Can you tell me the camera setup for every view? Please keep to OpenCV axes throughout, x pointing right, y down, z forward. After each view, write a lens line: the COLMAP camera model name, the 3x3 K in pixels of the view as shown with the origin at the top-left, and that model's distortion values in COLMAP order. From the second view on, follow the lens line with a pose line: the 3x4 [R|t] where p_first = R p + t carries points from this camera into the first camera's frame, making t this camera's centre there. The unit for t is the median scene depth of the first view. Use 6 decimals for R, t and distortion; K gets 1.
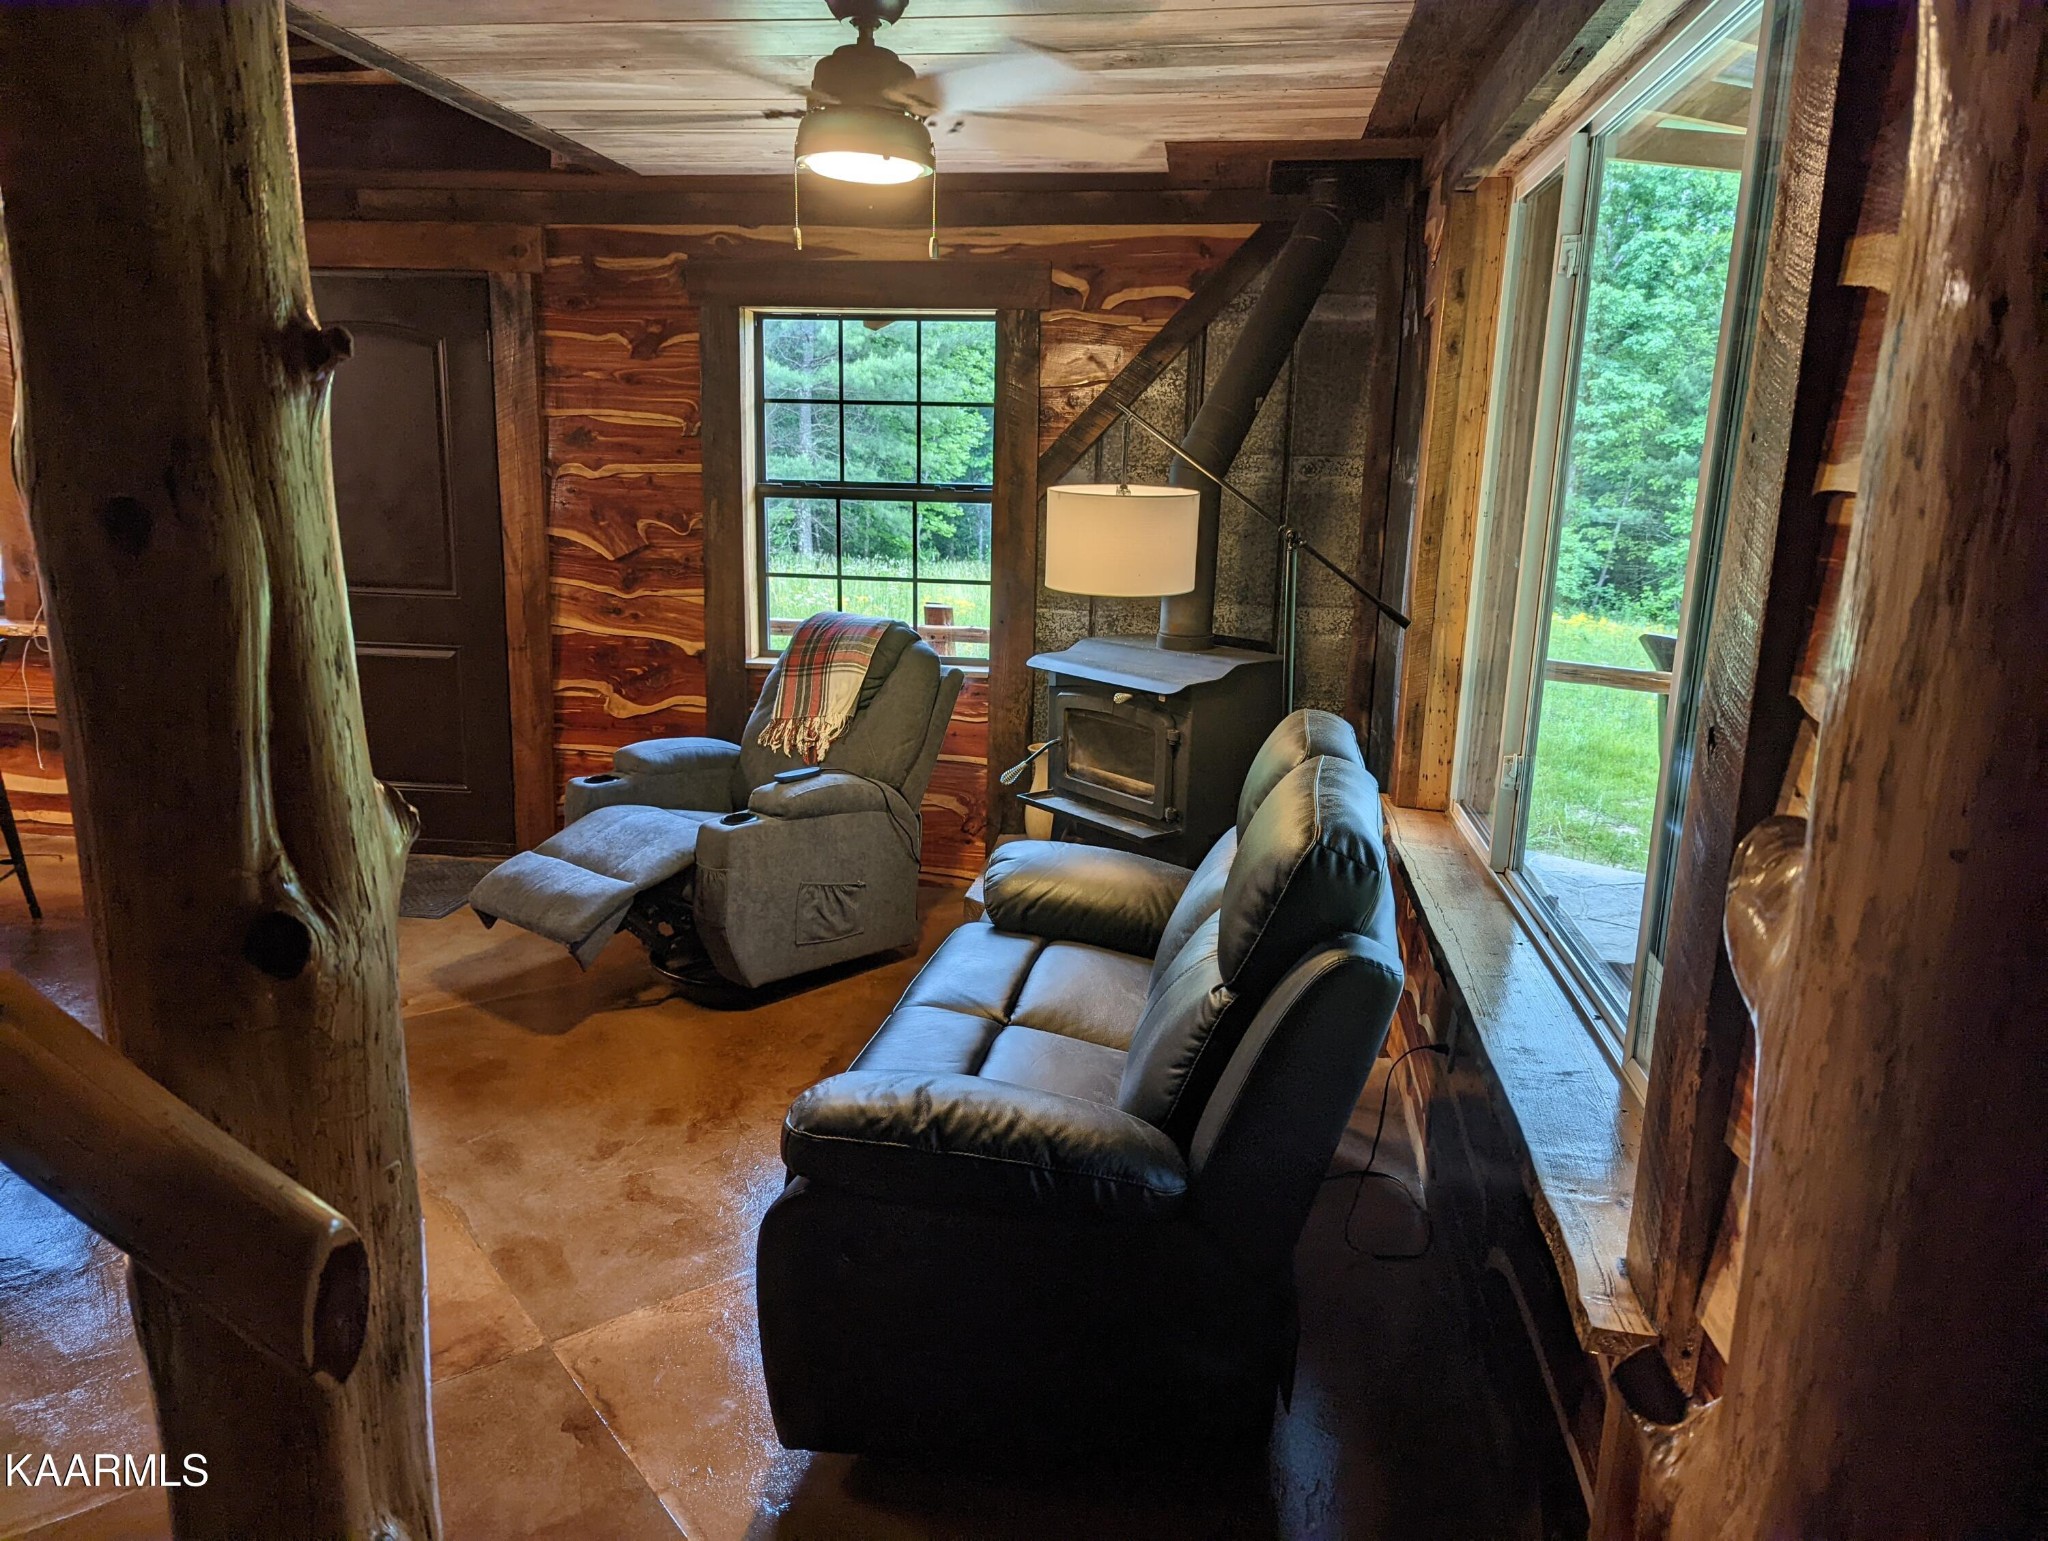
lens RADIAL K [[1432.1, 0, 1034.6], [0, 1432.1, 779.4], [0, 0, 1]] dist [0.049823, -0.001362]
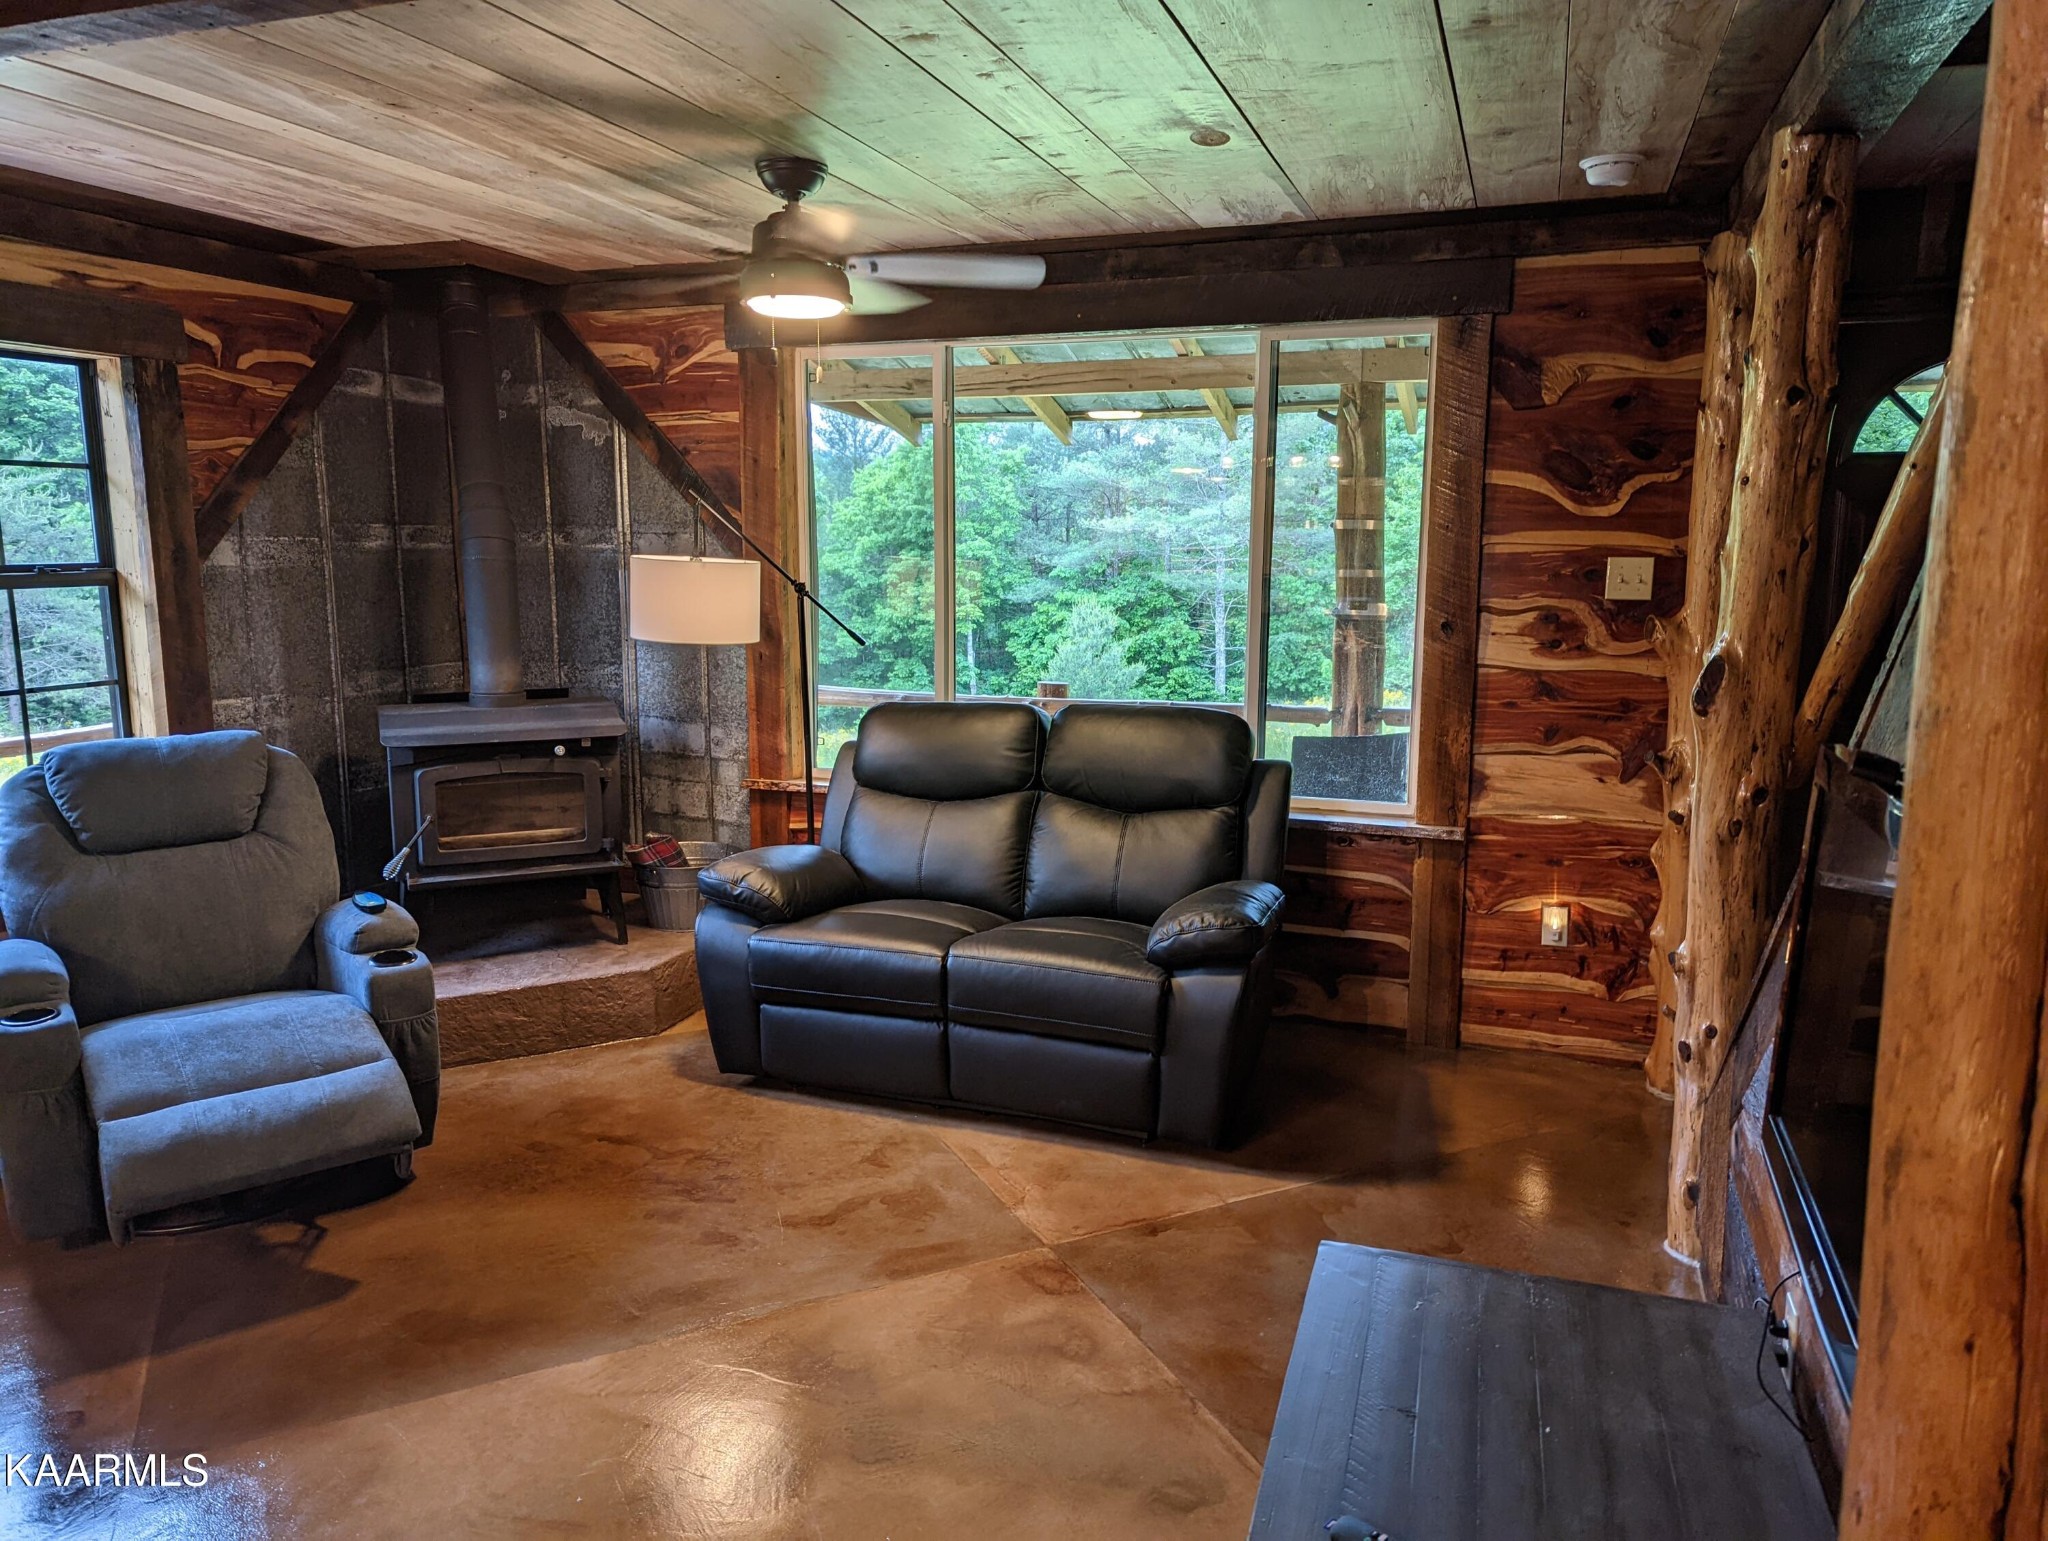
lens RADIAL K [[1432.1, 0, 1033.9], [0, 1432.1, 757.7], [0, 0, 1]] dist [0.049823, -0.001362]
pose [[0.218366, -0.174254, 0.960183, -0.887520], [0.227168, 0.965975, 0.123643, -0.101178], [-0.949058, 0.191124, 0.250521, 0.387257]]
